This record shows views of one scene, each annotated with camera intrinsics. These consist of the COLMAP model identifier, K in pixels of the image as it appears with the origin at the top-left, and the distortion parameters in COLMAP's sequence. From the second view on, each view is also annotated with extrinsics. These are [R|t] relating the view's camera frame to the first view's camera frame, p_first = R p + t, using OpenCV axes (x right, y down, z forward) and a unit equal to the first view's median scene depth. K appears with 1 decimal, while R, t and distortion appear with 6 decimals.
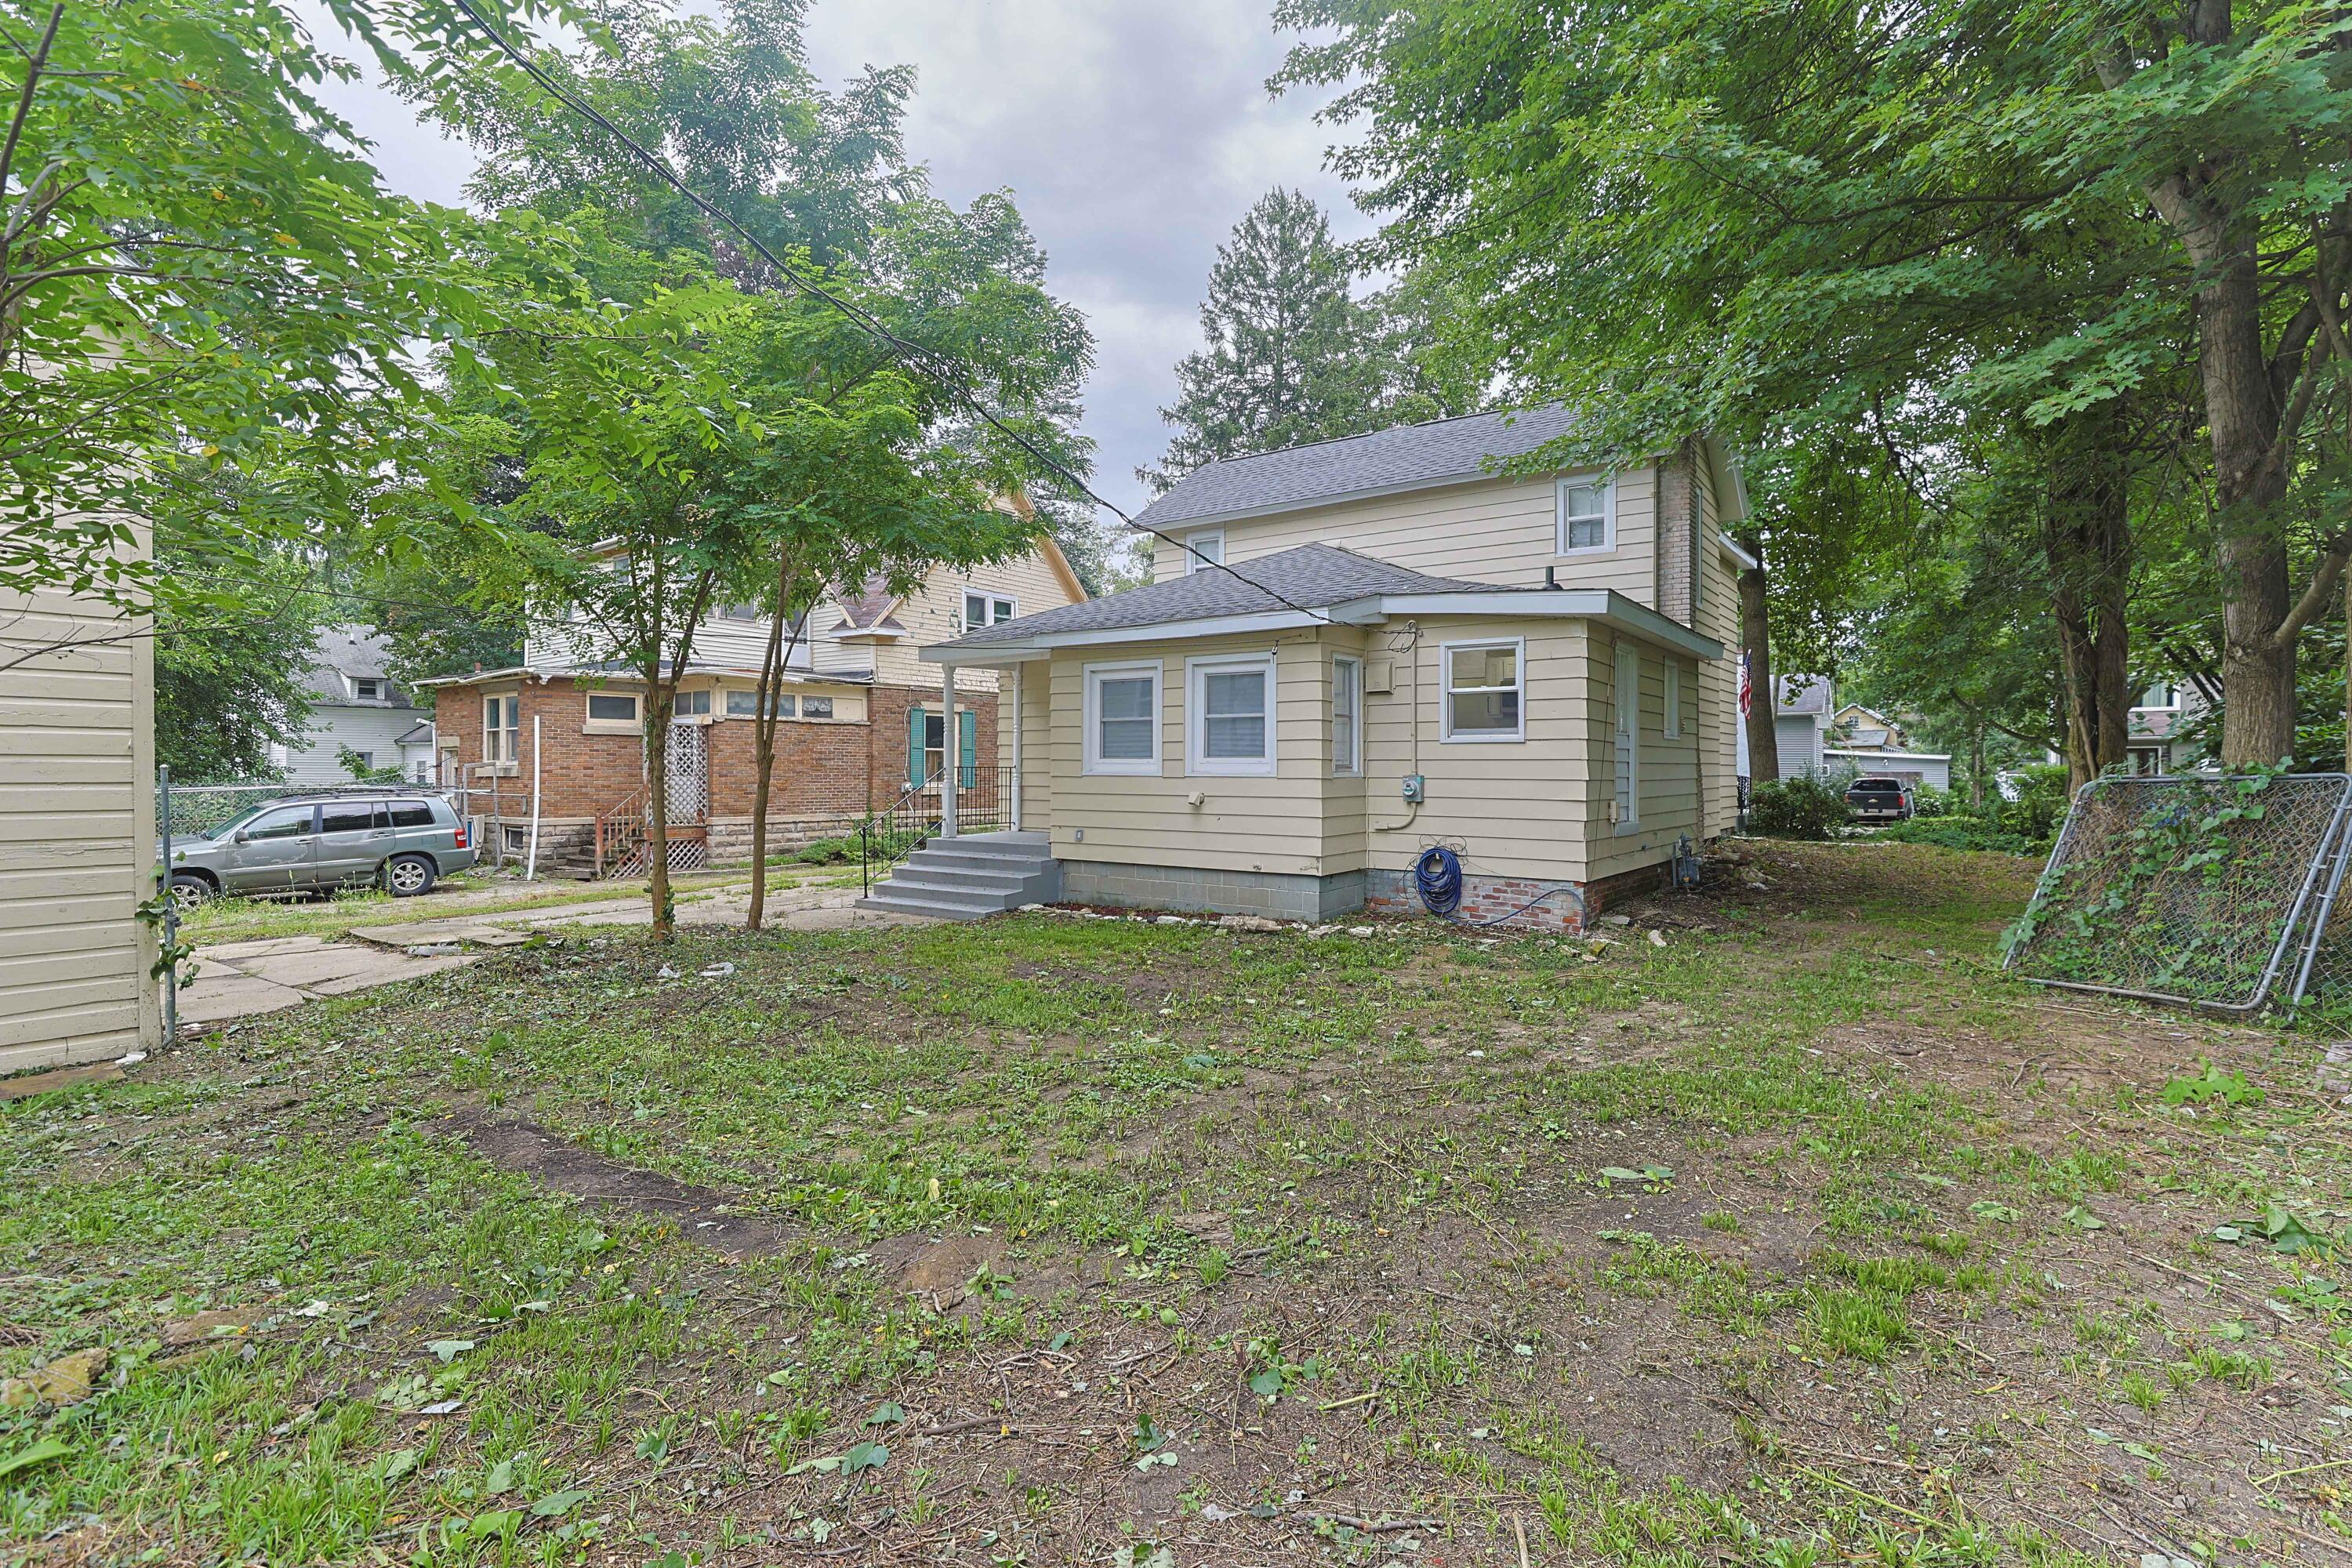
lens RADIAL K [[1142.0, 0, 1176.9], [0, 1142.0, 778.9], [0, 0, 1]] dist [-0.024732, 0.001942]
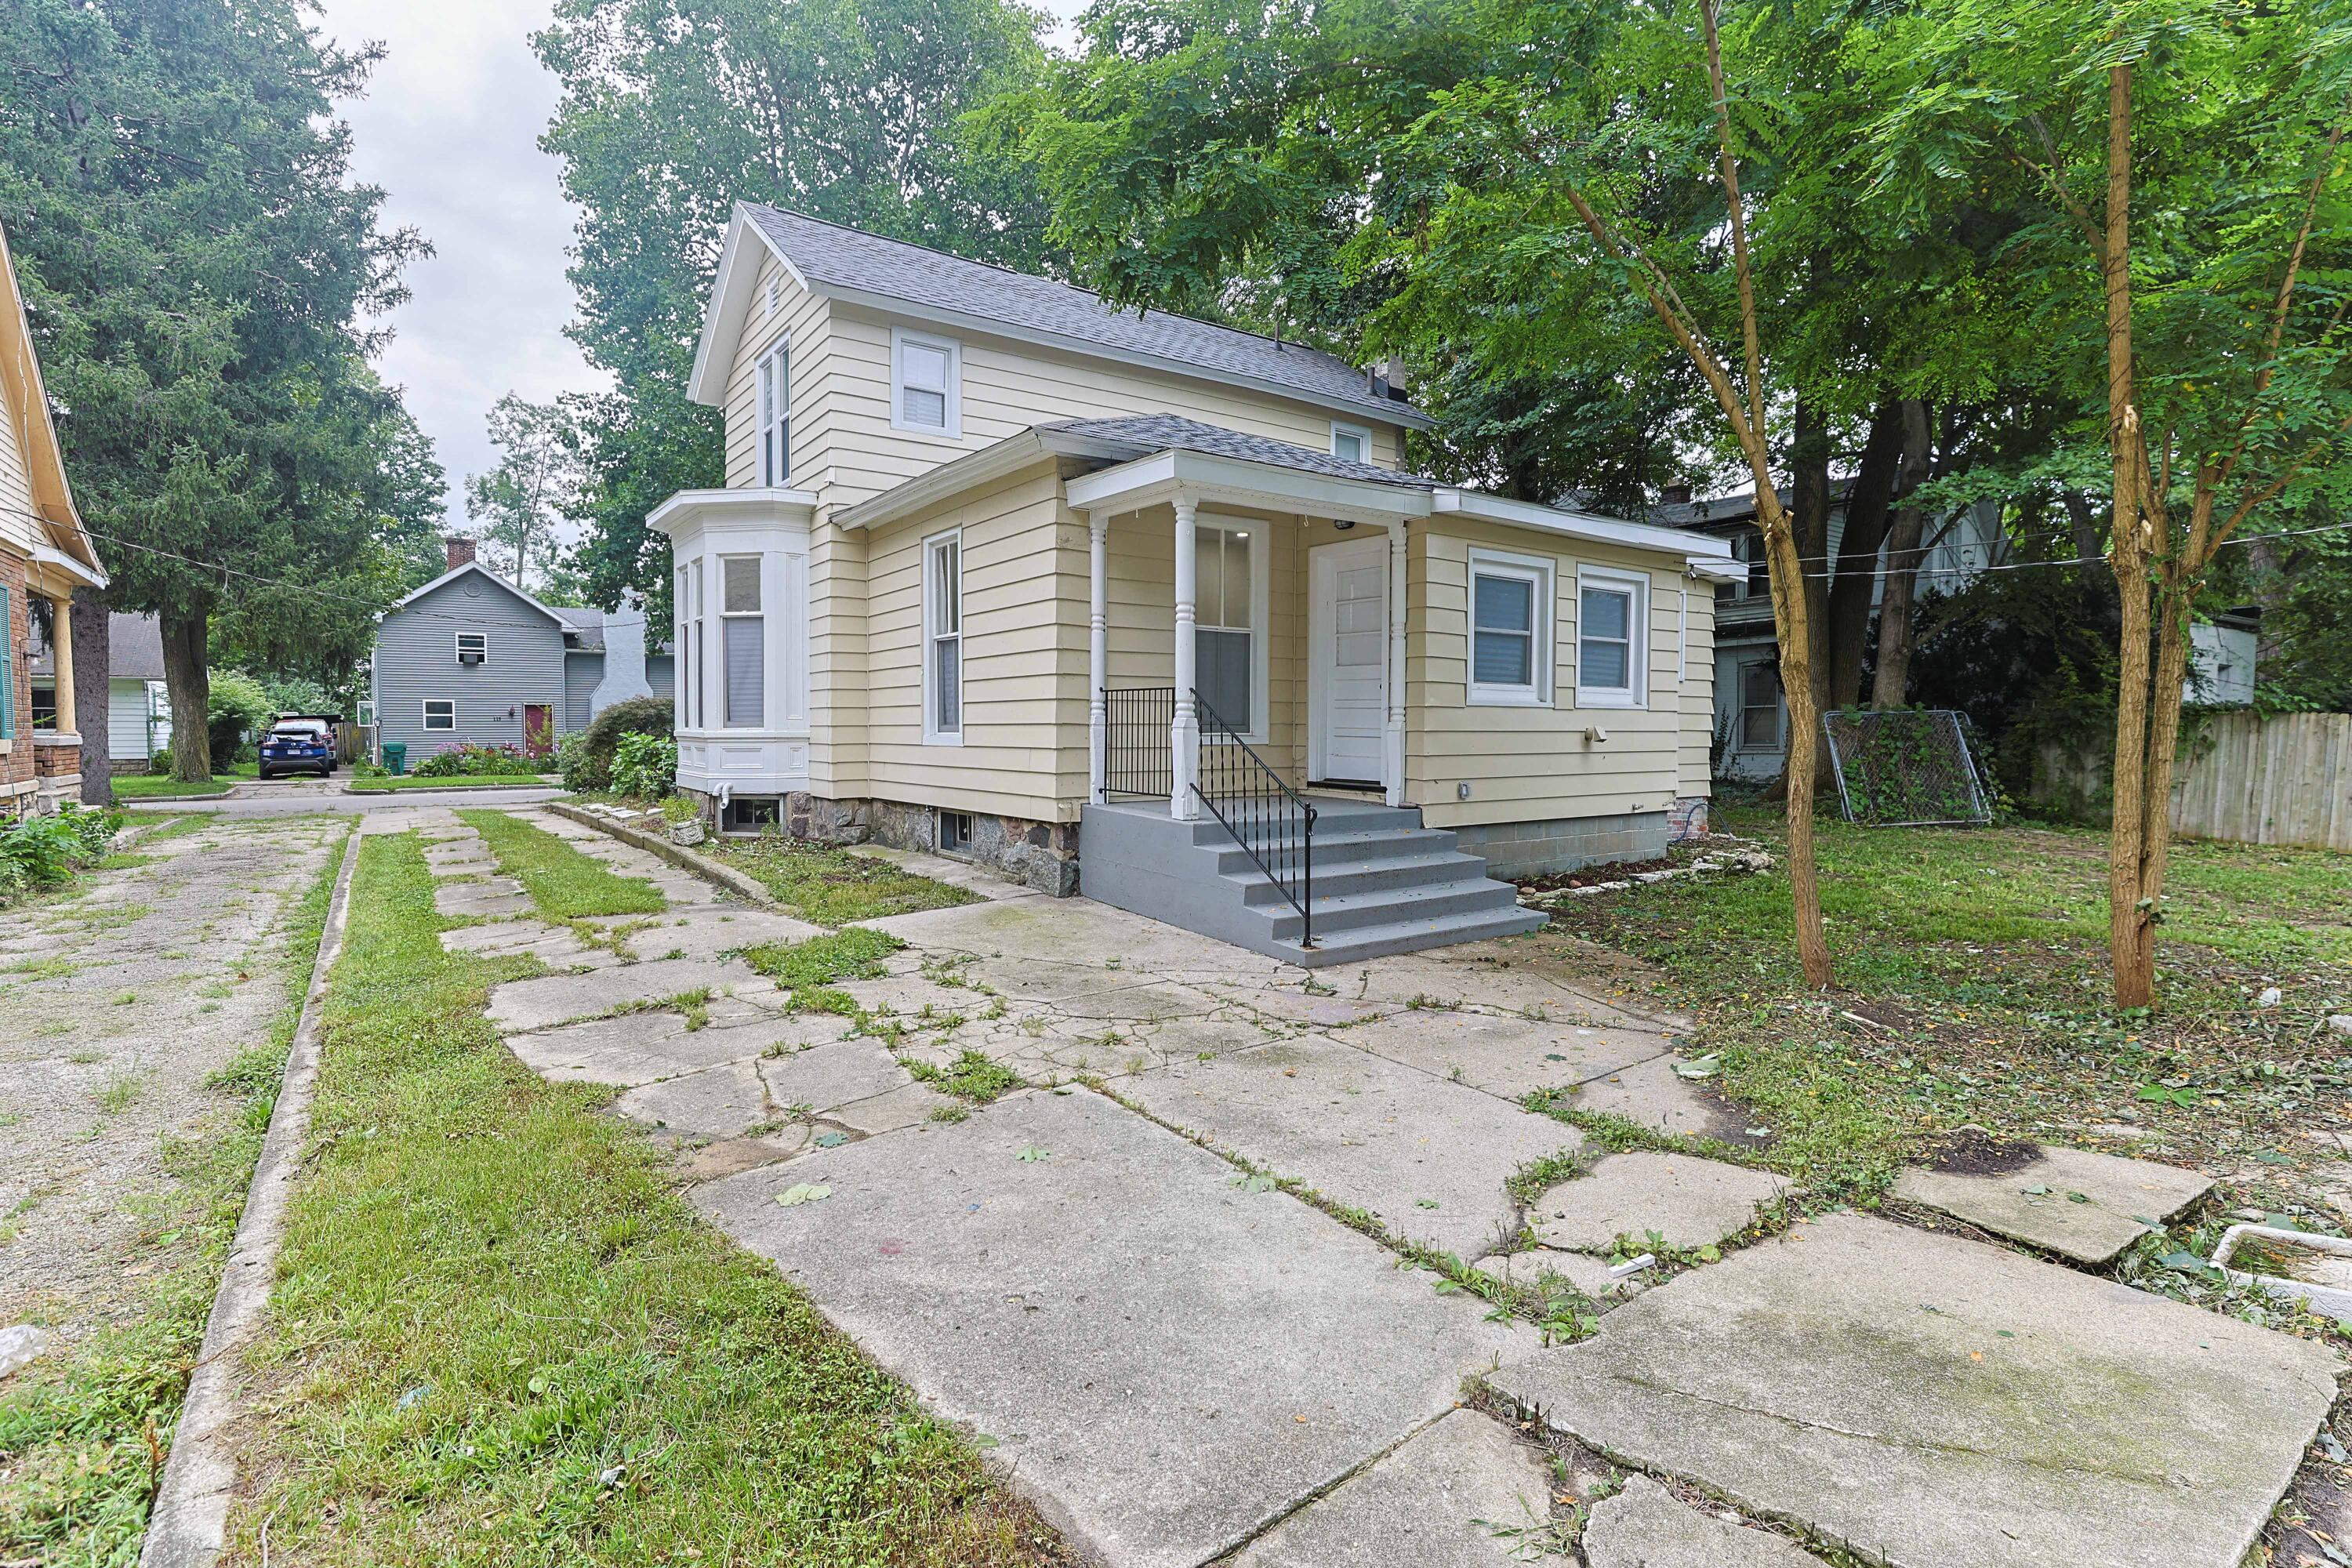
lens RADIAL K [[1142.0, 0, 1177.8], [0, 1142.0, 778.3], [0, 0, 1]] dist [-0.024732, 0.001942]
pose [[0.299535, -0.054837, 0.952508, -0.841497], [0.000387, 0.998354, 0.057354, 0.000888], [-0.954085, -0.016811, 0.299063, 0.994166]]
